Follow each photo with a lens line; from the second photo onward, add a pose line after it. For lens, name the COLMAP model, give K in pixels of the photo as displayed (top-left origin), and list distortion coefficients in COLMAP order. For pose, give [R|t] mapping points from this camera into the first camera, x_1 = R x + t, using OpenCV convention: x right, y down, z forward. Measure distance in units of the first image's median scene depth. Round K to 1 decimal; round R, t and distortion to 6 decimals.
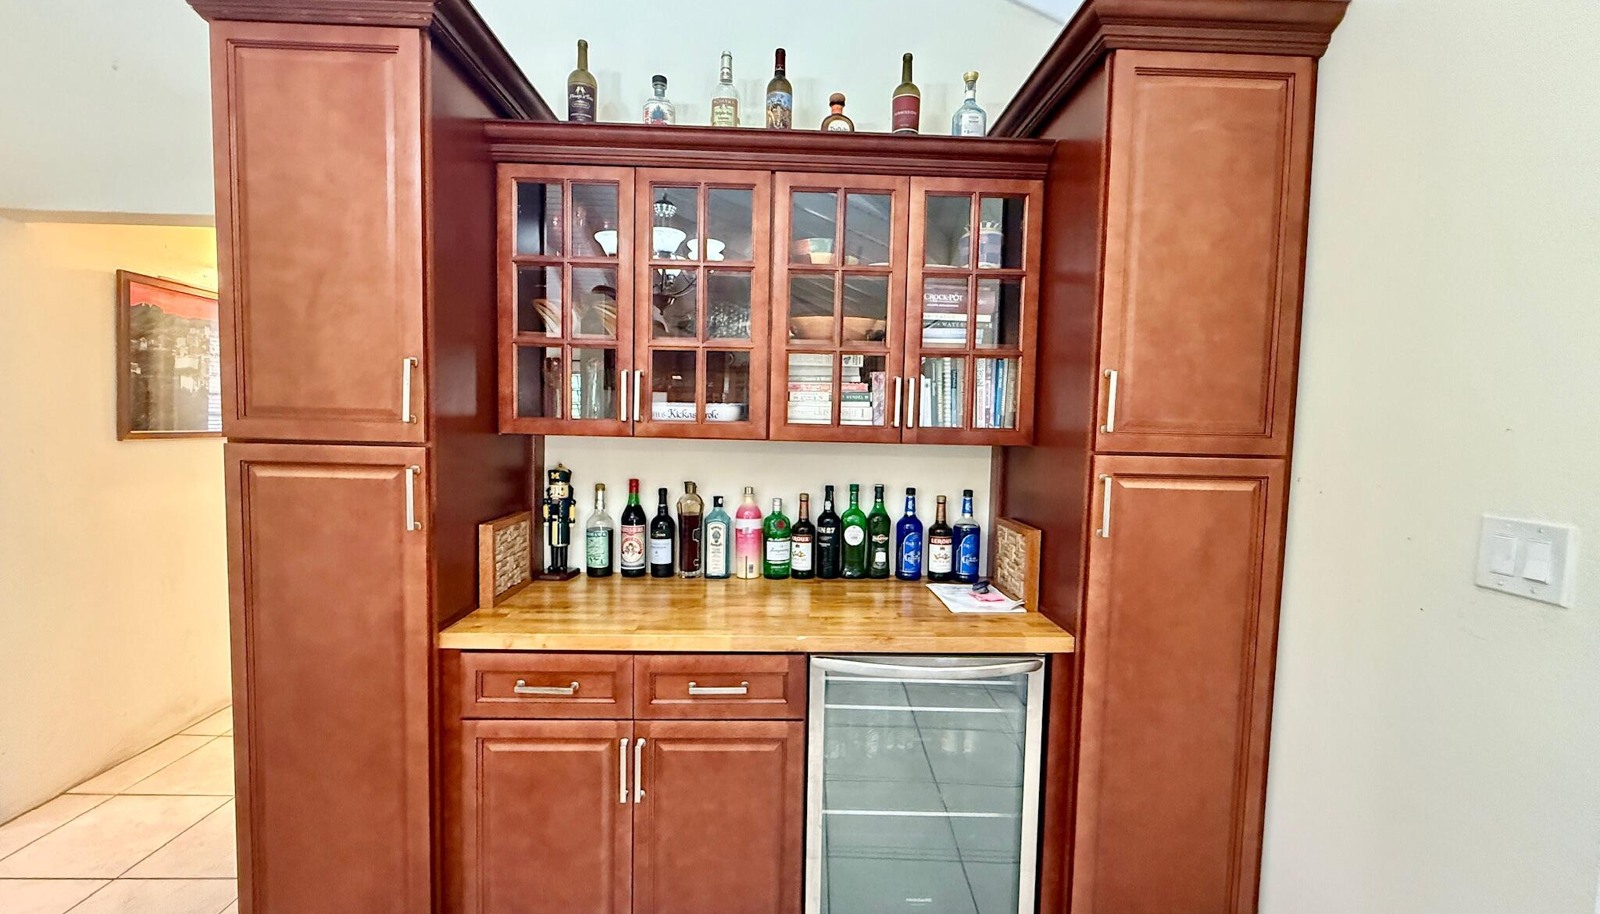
lens RADIAL K [[636.5, 0, 797.1], [0, 636.5, 460.9], [0, 0, 1]] dist [-0.011820, 0.000109]
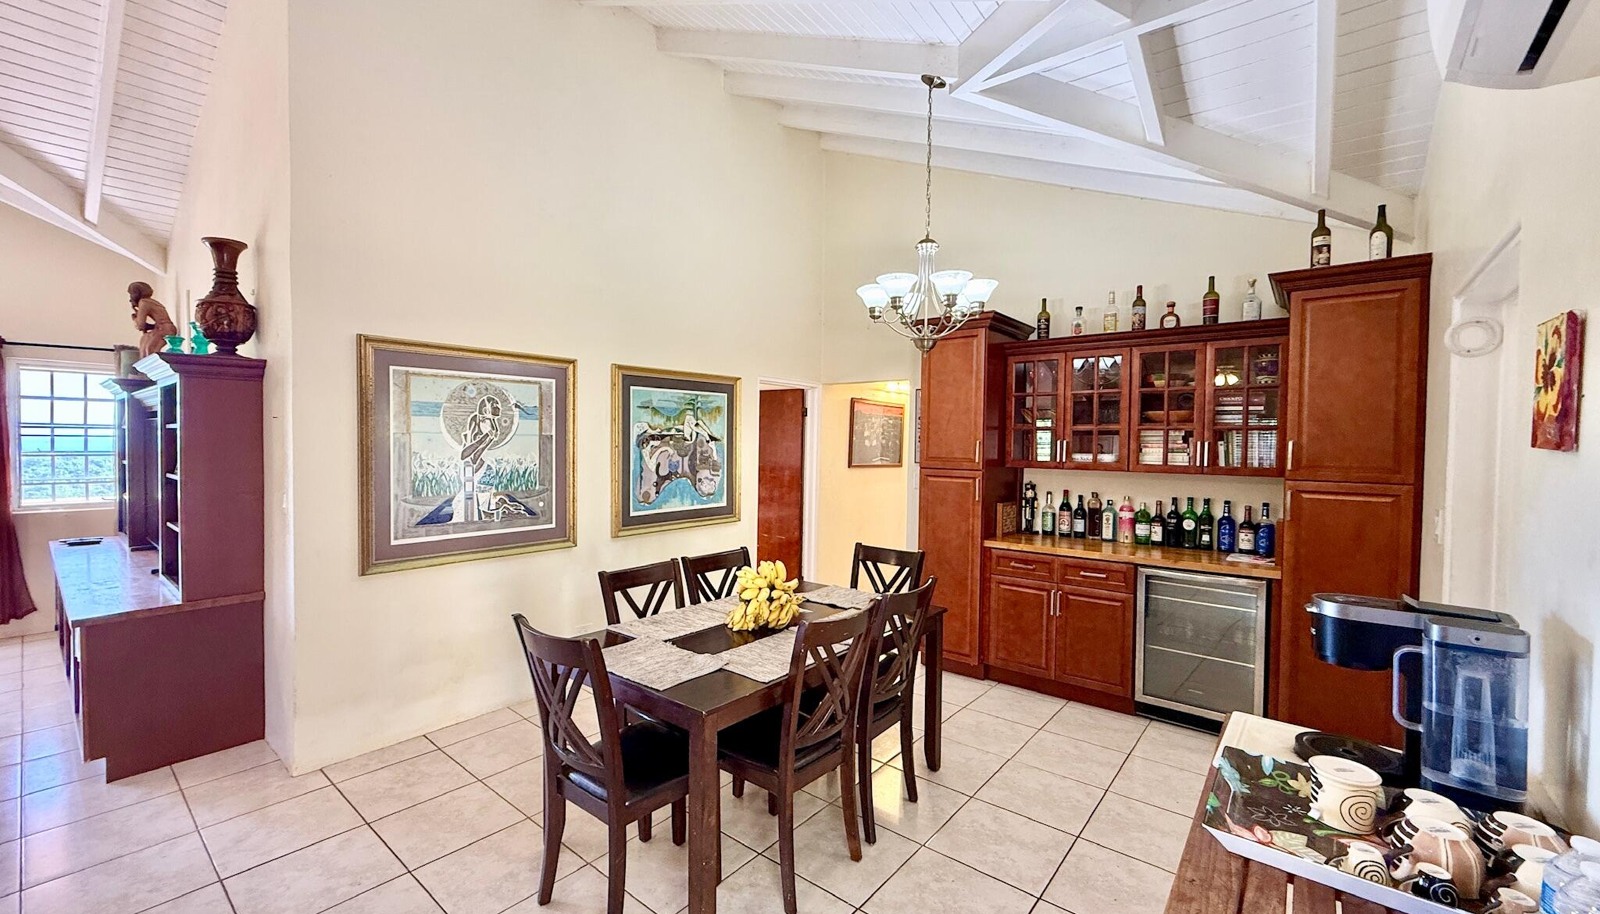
lens RADIAL K [[636.5, 0, 796.9], [0, 636.5, 460.5], [0, 0, 1]] dist [-0.011820, 0.000109]
pose [[0.757078, 0.005094, -0.653304, 0.435937], [-0.040395, 0.998421, -0.039026, 0.050575], [0.652074, 0.055936, 0.756089, -1.157351]]
